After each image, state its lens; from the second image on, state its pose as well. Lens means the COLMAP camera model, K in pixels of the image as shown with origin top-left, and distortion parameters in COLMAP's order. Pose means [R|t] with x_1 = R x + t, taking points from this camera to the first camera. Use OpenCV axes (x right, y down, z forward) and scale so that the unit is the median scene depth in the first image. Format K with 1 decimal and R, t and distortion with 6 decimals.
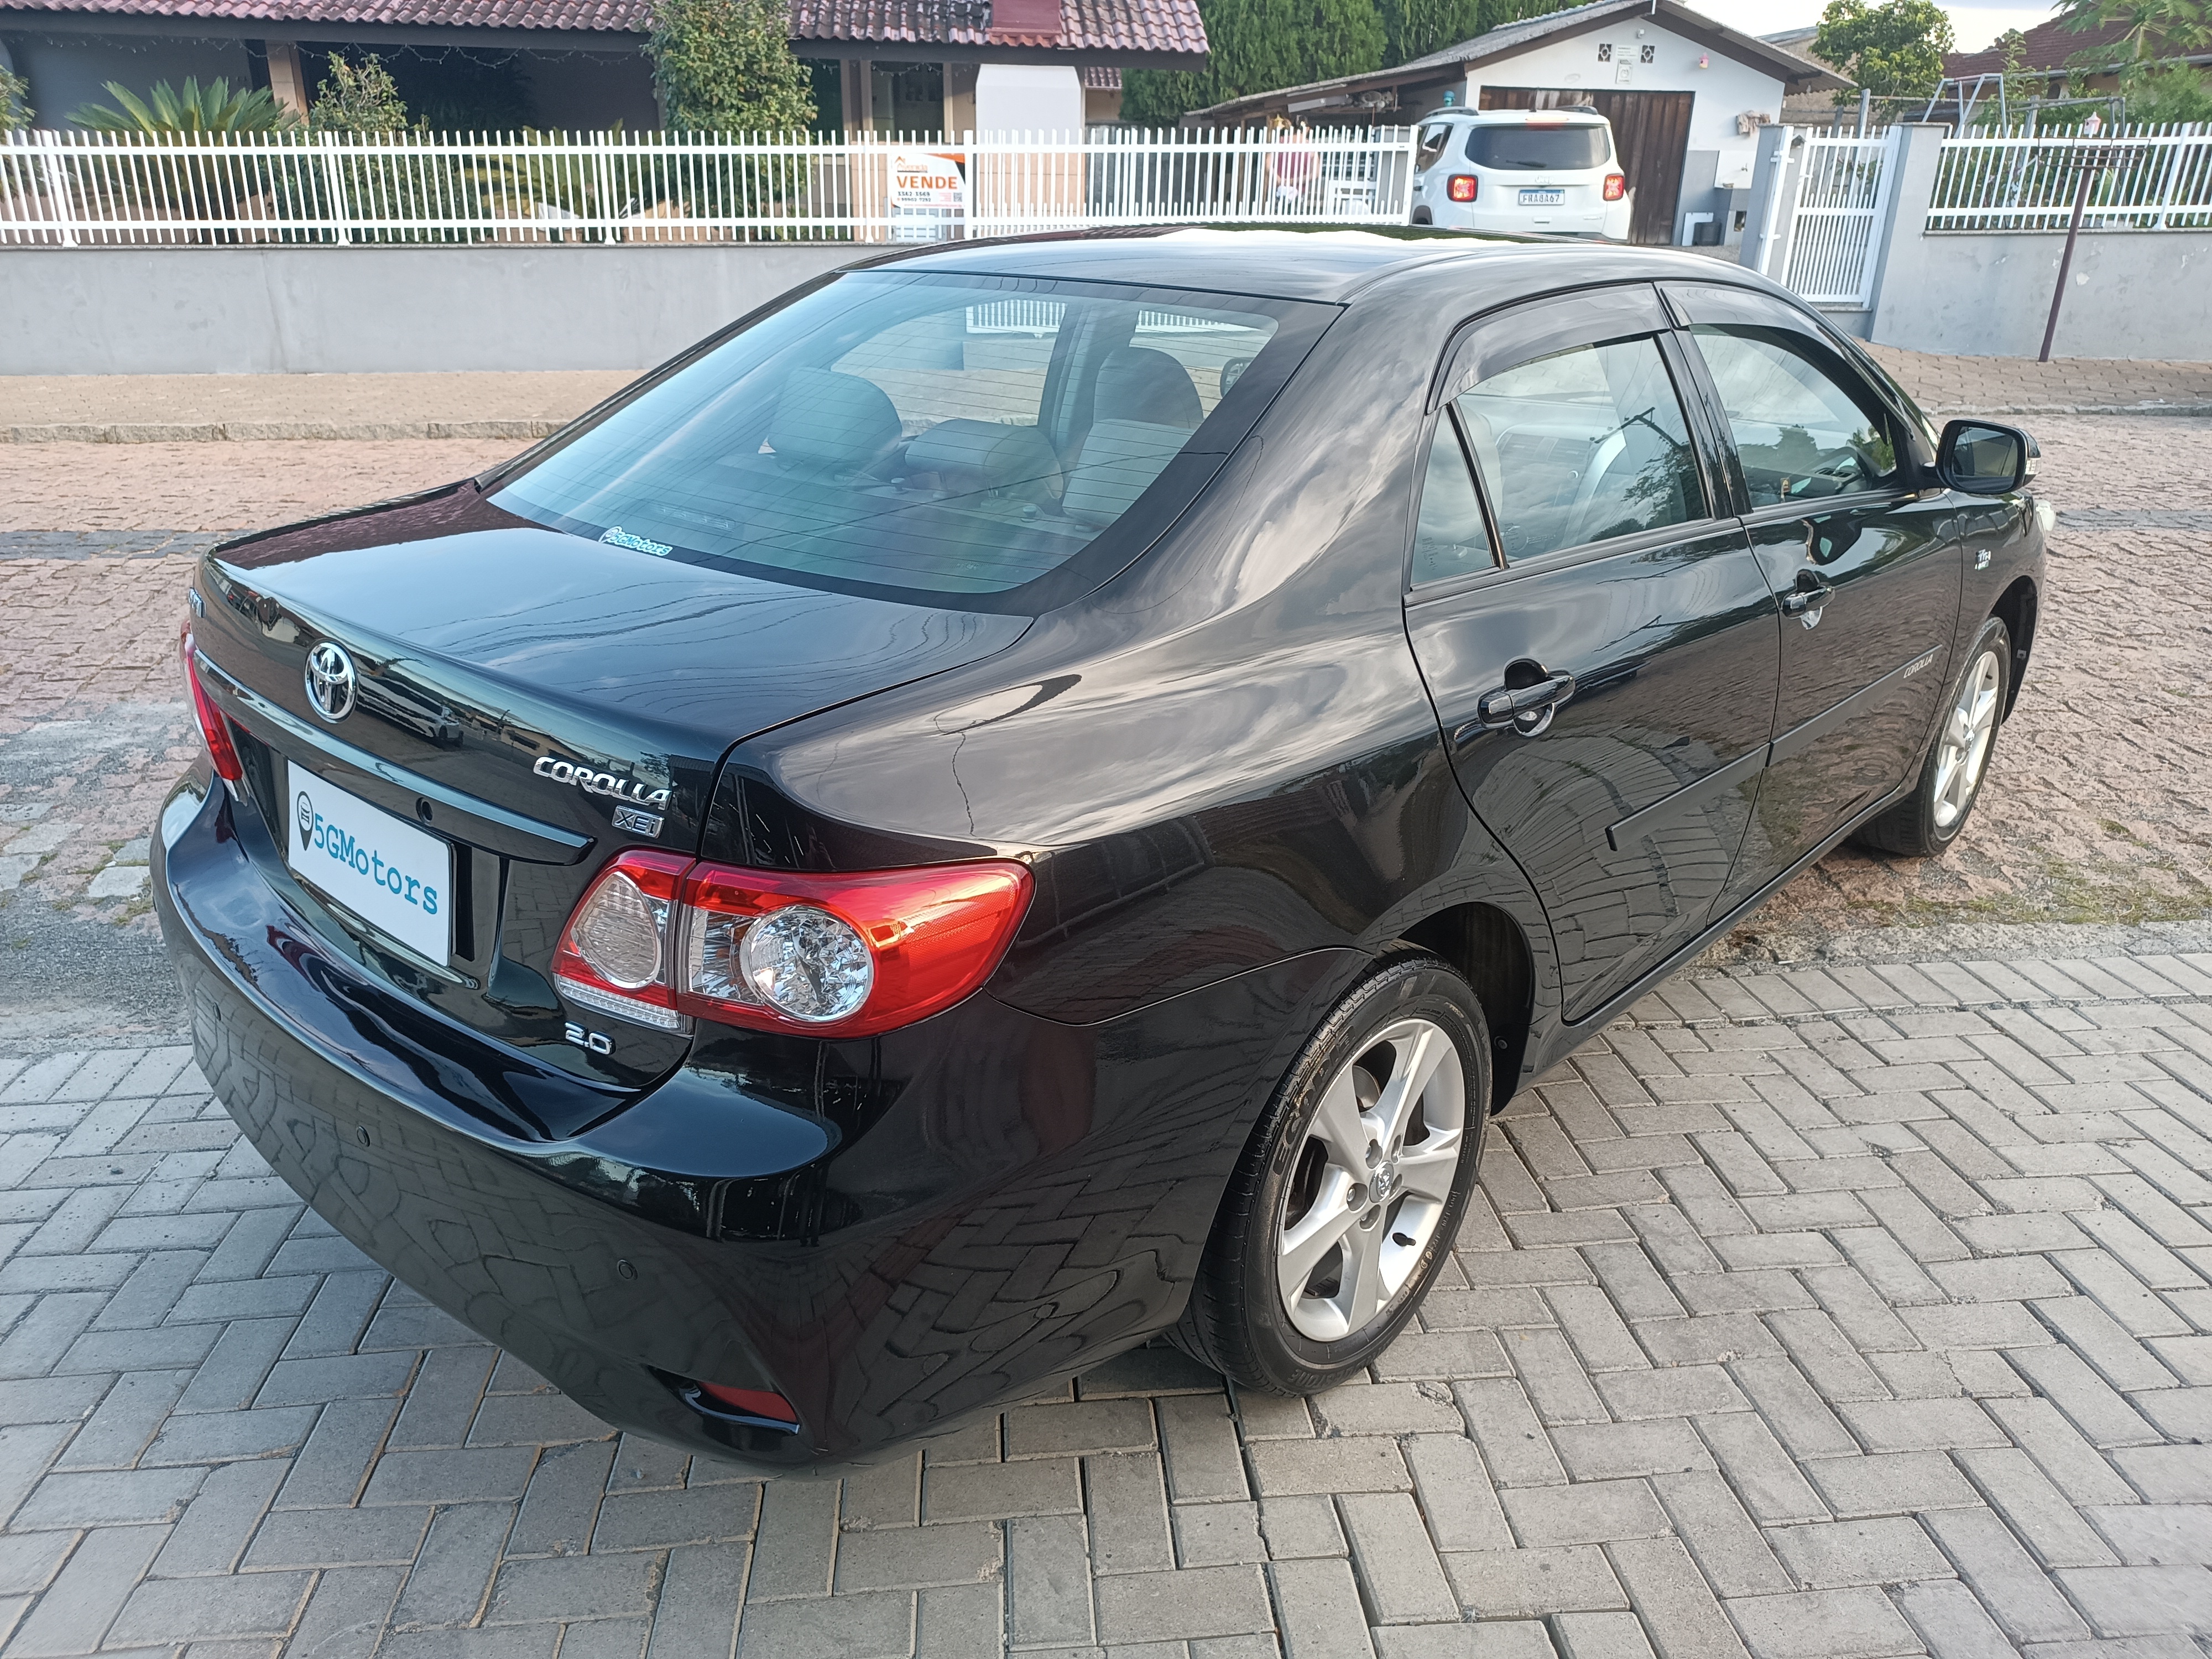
lens RADIAL K [[1602.4, 0, 1098.6], [0, 1602.4, 822.9], [0, 0, 1]] dist [0.012691, -0.005245]
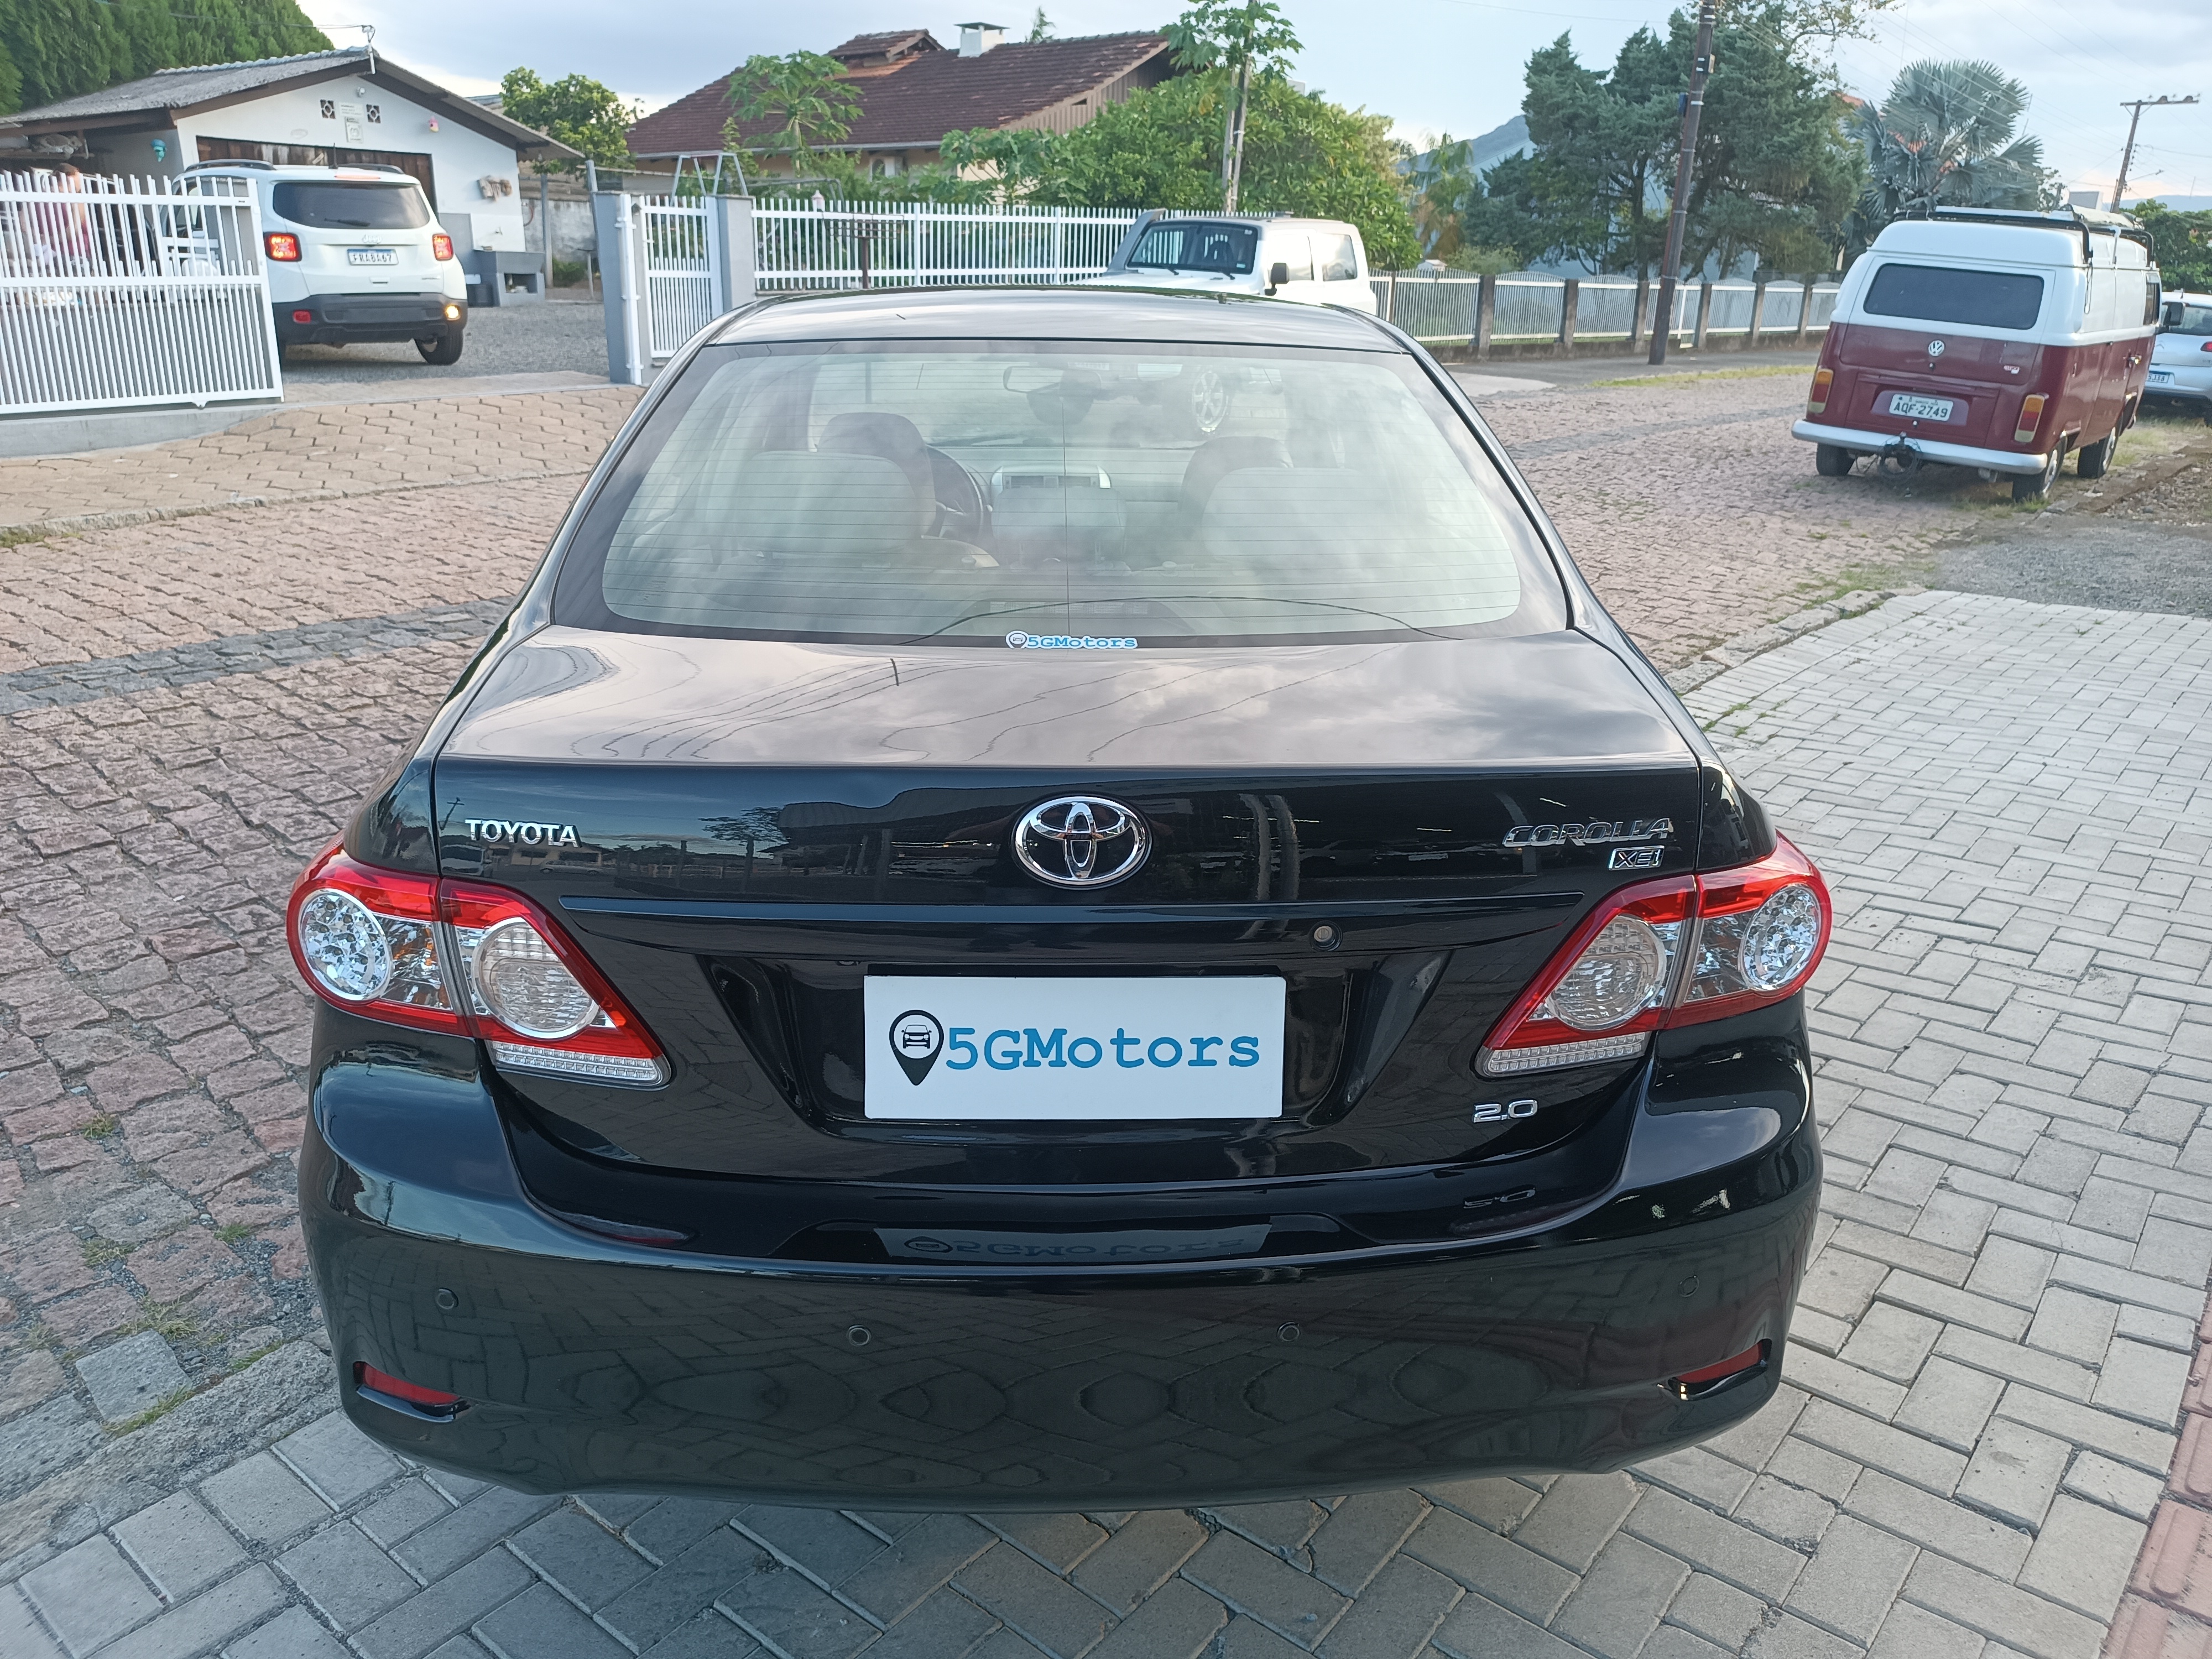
lens RADIAL K [[1602.4, 0, 1101.1], [0, 1602.4, 822.7], [0, 0, 1]] dist [0.012691, -0.005245]
pose [[0.709218, -0.230928, 0.666095, -0.125916], [0.253209, 0.965223, 0.065031, -0.018331], [-0.657948, 0.122540, 0.743026, 0.047328]]
